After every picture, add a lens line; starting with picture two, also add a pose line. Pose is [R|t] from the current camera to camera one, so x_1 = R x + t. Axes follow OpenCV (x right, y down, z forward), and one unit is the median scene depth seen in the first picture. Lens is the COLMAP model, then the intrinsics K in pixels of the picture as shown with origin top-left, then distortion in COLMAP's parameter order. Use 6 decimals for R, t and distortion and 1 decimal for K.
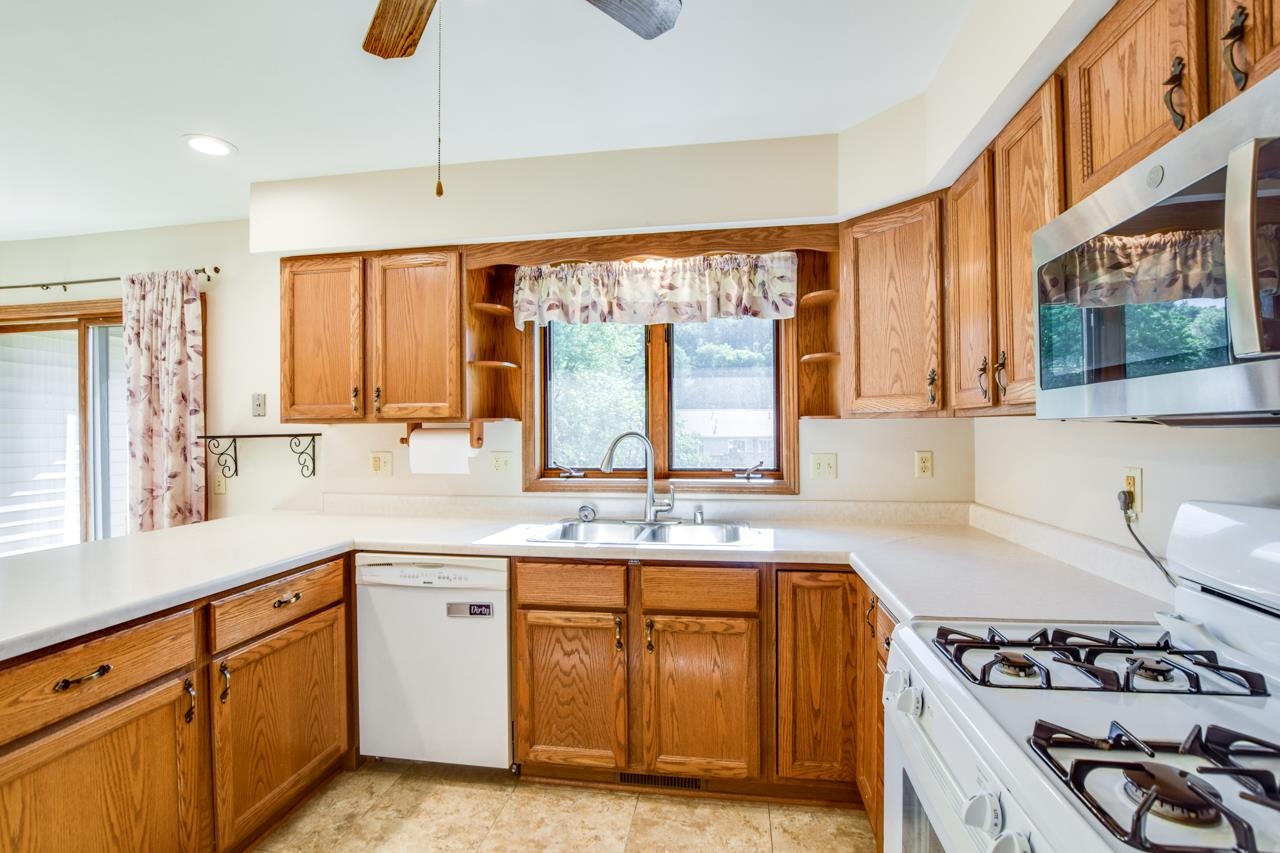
lens RADIAL K [[569.2, 0, 645.4], [0, 569.2, 428.6], [0, 0, 1]] dist [-0.040308, 0.008490]
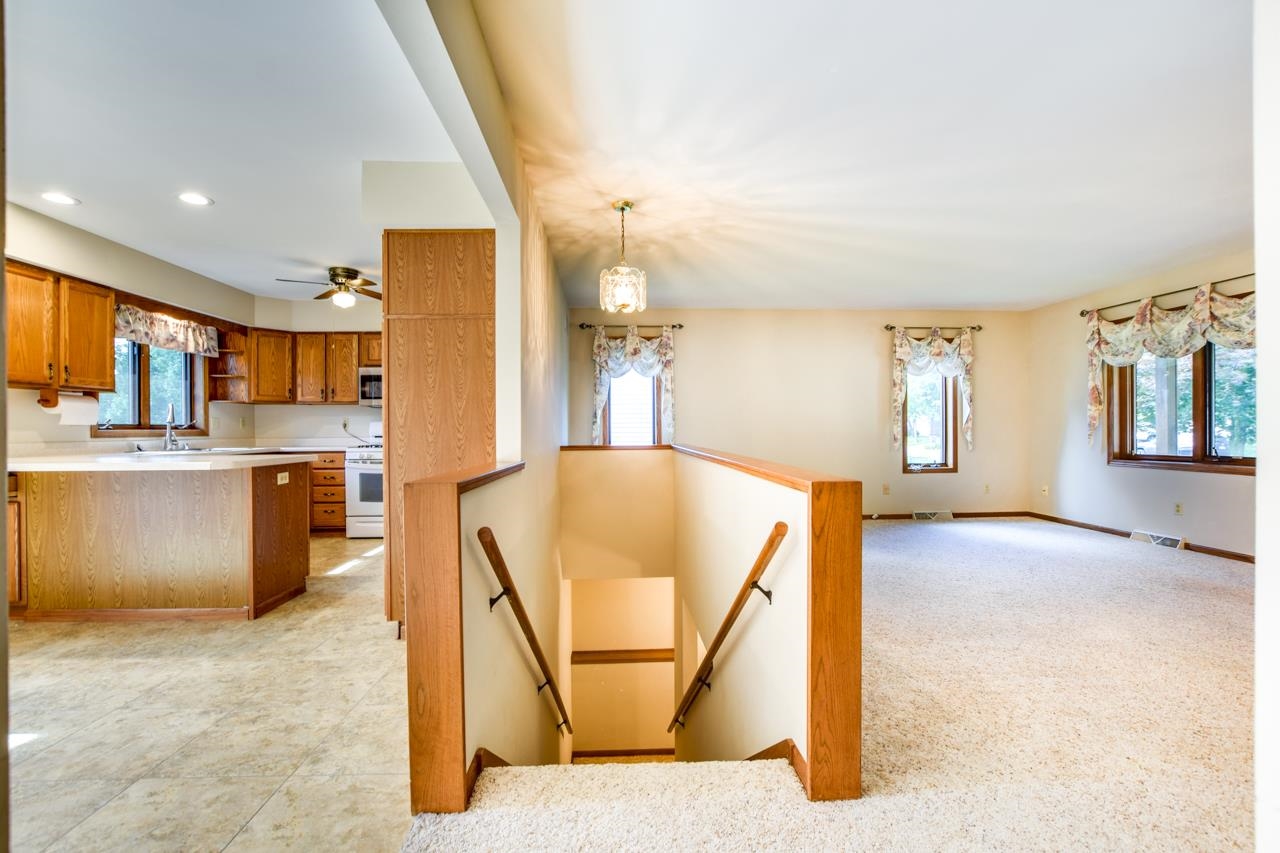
lens RADIAL K [[565.9, 0, 636.4], [0, 565.9, 428.8], [0, 0, 1]] dist [-0.033436, 0.008591]
pose [[-0.195807, 0.007743, 0.980612, -2.256871], [0.007674, 0.999950, -0.006364, 0.118963], [-0.980612, 0.006279, -0.195857, -0.212145]]
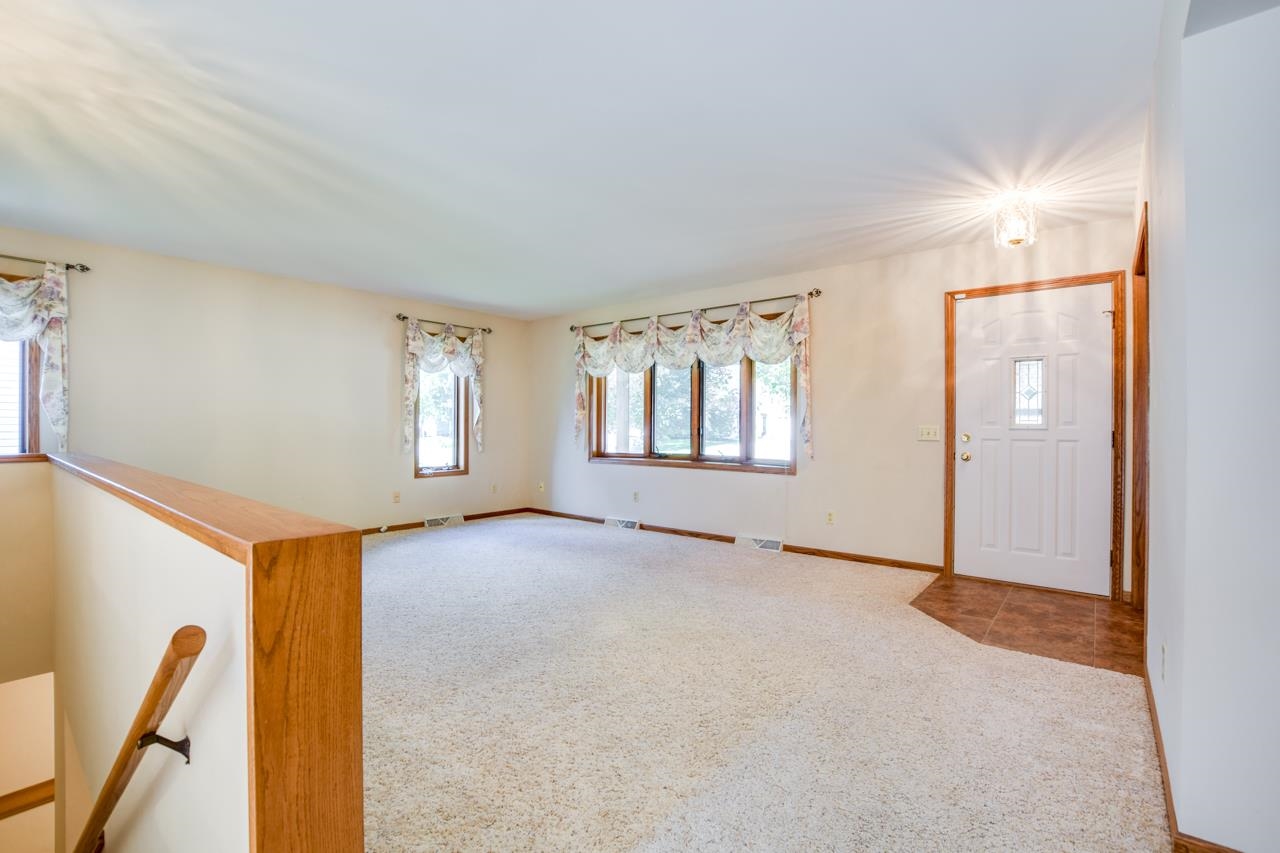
lens RADIAL K [[565.9, 0, 636.4], [0, 565.9, 428.8], [0, 0, 1]] dist [-0.033436, 0.008591]
pose [[-0.852355, 0.003576, 0.522951, -1.993503], [0.003131, 0.999994, -0.001735, 0.115068], [-0.522954, 0.000158, -0.852361, -0.390045]]
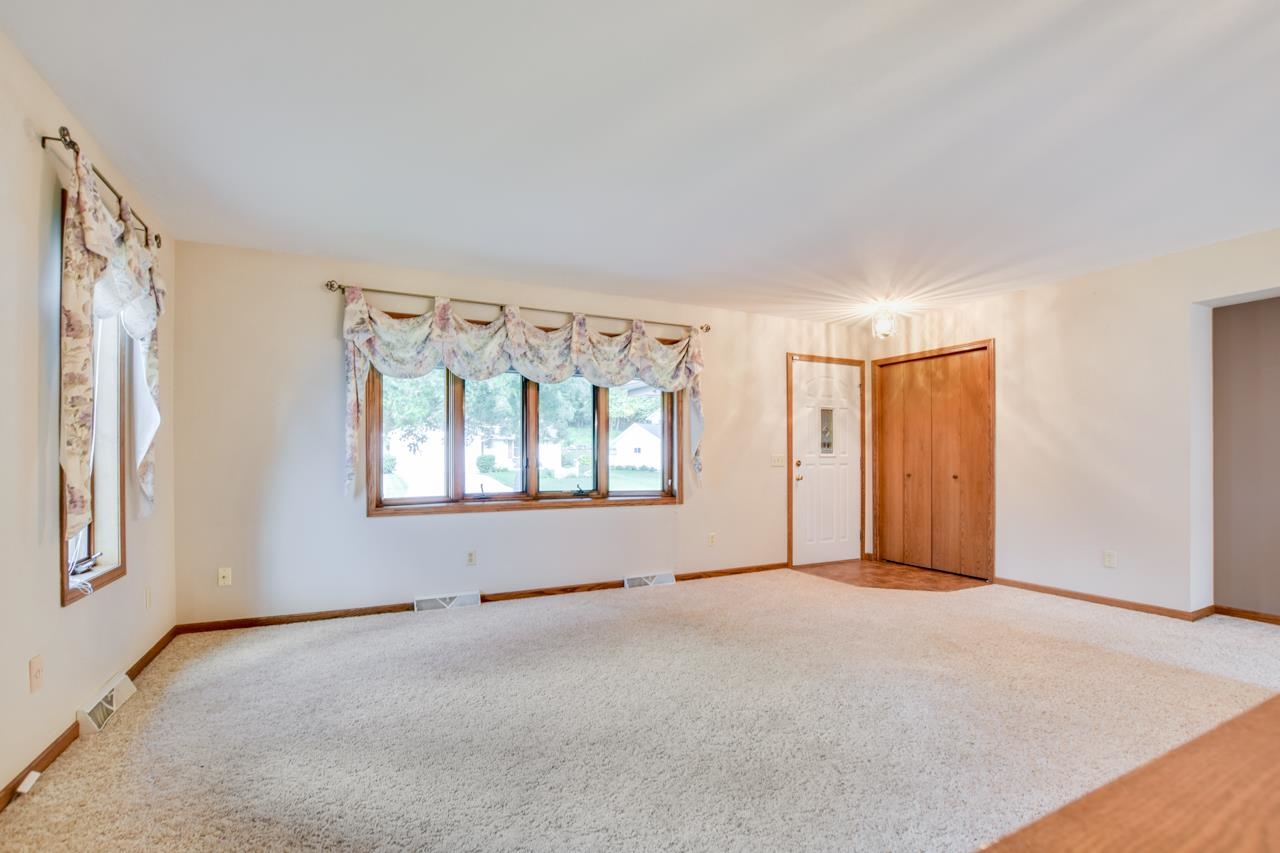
lens RADIAL K [[578.7, 0, 639.0], [0, 578.7, 455.9], [0, 0, 1]] dist [-0.035485, 0.000092]
pose [[-0.823021, 0.011149, -0.567902, -0.090734], [0.011356, 0.999930, 0.003172, 0.098167], [0.567898, -0.003839, -0.823090, -0.779404]]
